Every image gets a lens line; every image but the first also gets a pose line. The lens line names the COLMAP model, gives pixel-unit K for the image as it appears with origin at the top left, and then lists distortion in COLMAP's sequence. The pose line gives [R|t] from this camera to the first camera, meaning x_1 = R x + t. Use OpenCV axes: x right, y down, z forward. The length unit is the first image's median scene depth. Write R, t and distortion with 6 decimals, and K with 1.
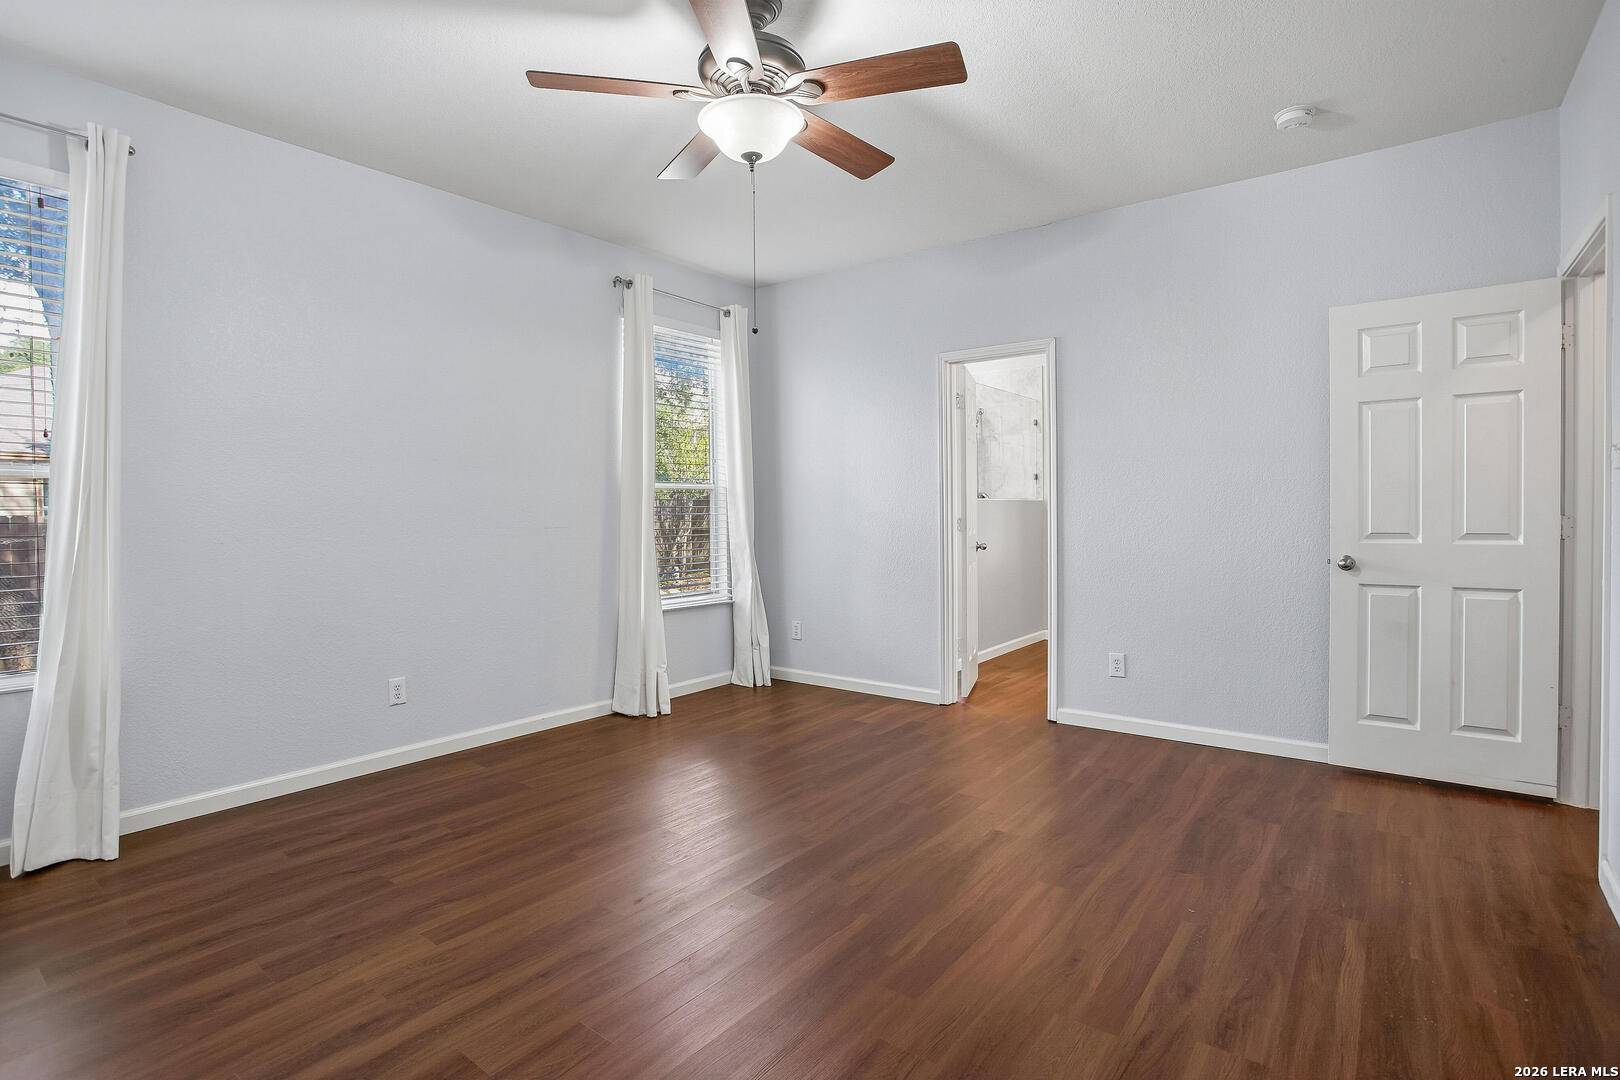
lens RADIAL K [[801.5, 0, 813.1], [0, 801.5, 530.6], [0, 0, 1]] dist [-0.014190, 0.000221]
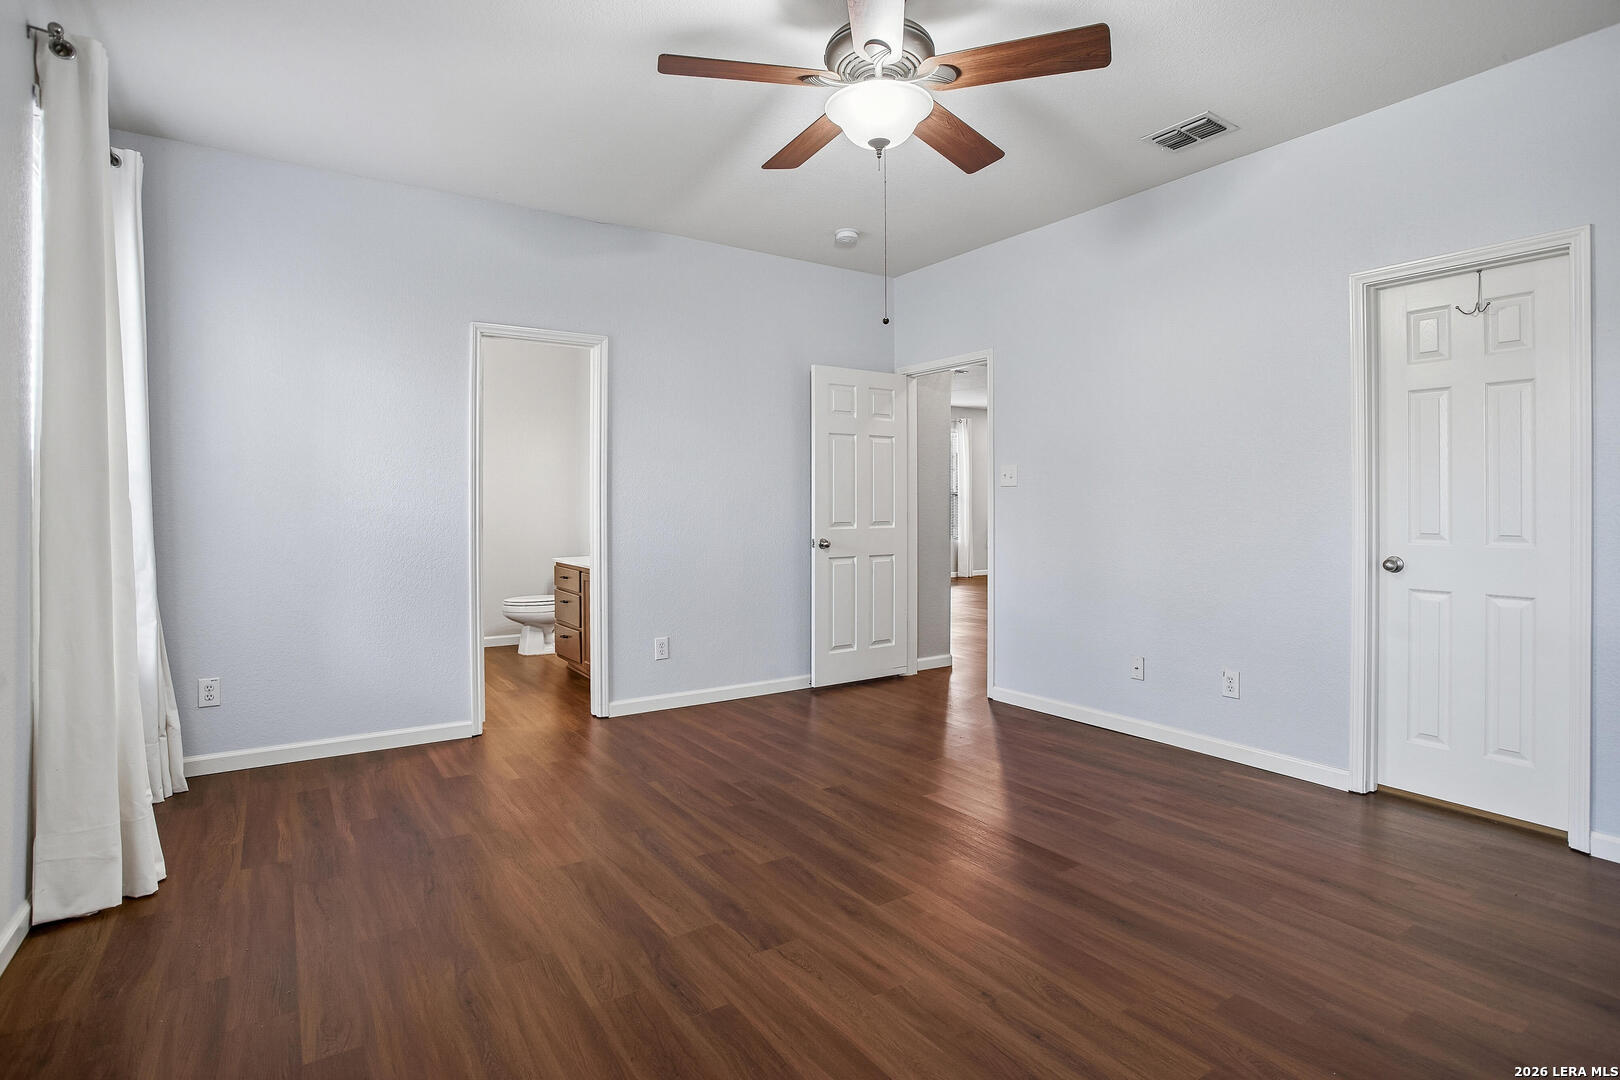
lens RADIAL K [[801.2, 0, 832.9], [0, 801.2, 513.0], [0, 0, 1]] dist [-0.049410, 0.000413]
pose [[0.318829, -0.003139, 0.947807, -0.704623], [0.020101, 0.999792, -0.003451, -0.009459], [-0.947599, 0.020152, 0.318825, 0.523649]]
